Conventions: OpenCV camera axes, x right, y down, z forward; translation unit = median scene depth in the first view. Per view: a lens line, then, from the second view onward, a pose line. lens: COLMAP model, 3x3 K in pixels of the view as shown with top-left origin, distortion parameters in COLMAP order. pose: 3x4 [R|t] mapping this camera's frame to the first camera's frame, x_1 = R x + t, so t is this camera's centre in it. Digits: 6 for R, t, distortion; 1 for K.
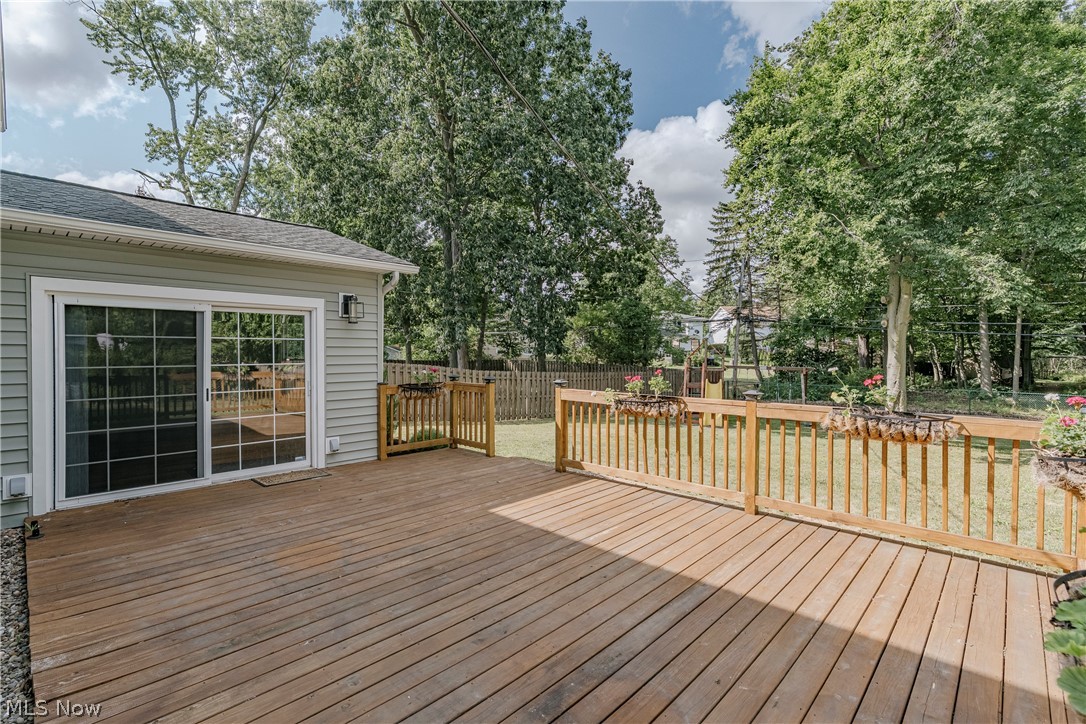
lens RADIAL K [[496.9, 0, 543.9], [0, 496.9, 357.7], [0, 0, 1]] dist [0.020332, -0.000806]
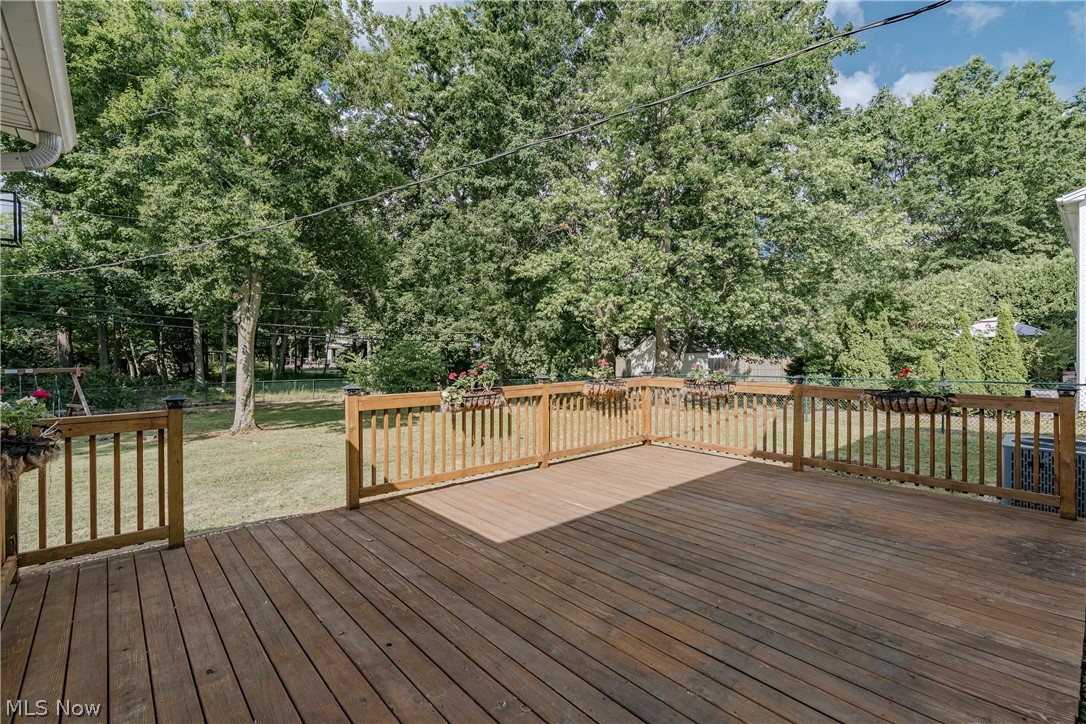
lens RADIAL K [[496.9, 0, 544.6], [0, 496.9, 354.2], [0, 0, 1]] dist [0.020332, -0.000806]
pose [[0.088804, -0.015551, 0.995928, -0.682819], [0.014975, 0.999786, 0.014276, -0.009575], [-0.995937, 0.013646, 0.089018, 0.640826]]
